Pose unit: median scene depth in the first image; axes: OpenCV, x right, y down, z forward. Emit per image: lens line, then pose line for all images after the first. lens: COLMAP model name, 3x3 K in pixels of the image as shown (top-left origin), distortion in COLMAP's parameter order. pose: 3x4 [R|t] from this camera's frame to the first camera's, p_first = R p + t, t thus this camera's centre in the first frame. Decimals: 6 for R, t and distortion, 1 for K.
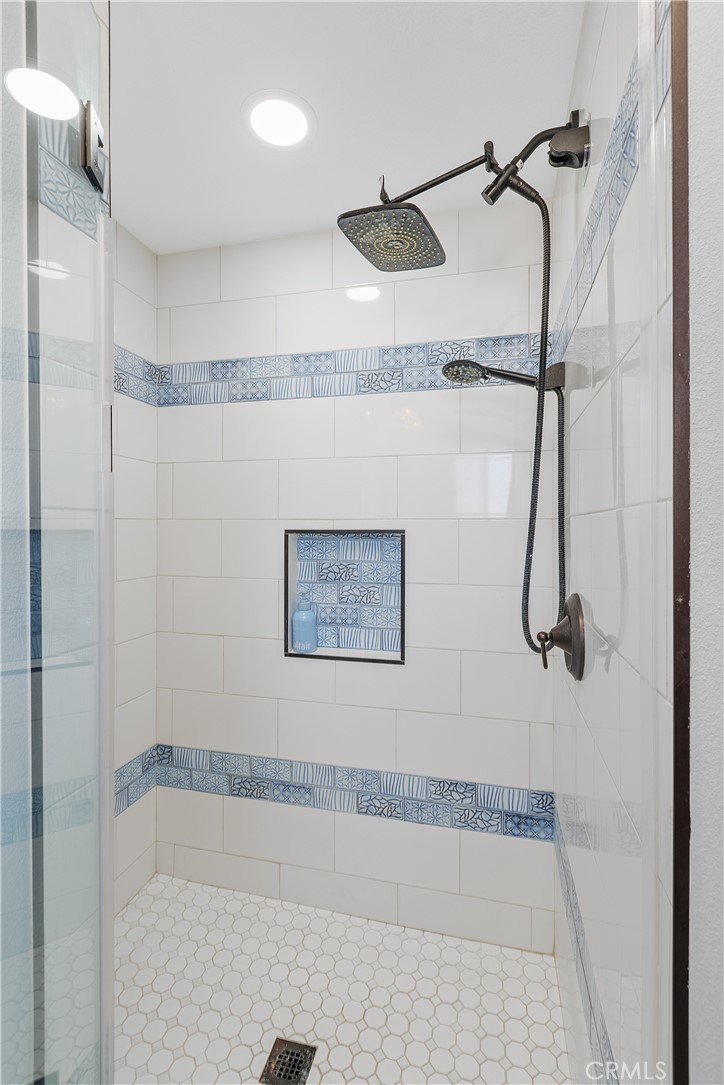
lens RADIAL K [[495.2, 0, 363.7], [0, 495.2, 535.0], [0, 0, 1]] dist [0.009222, -0.000104]
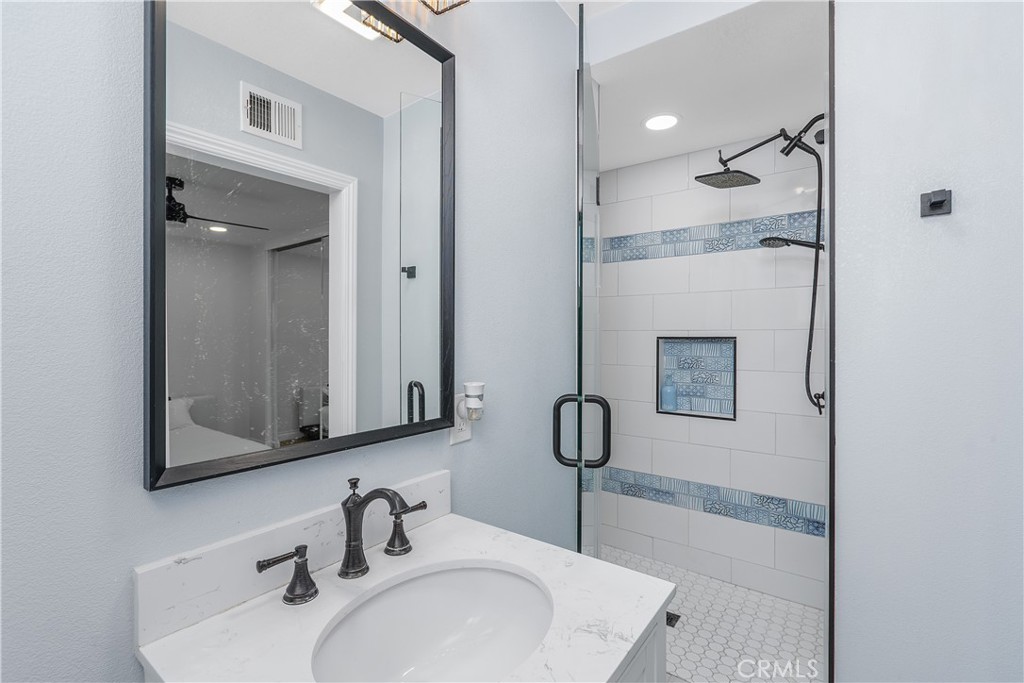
lens RADIAL K [[467.4, 0, 513.2], [0, 467.4, 342.9], [0, 0, 1]] dist [0.009222, -0.000104]
pose [[0.923787, 0.003175, -0.382894, -0.003217], [-0.003004, 0.999995, 0.001045, 0.010086], [0.382896, 0.000185, 0.923792, -0.652524]]
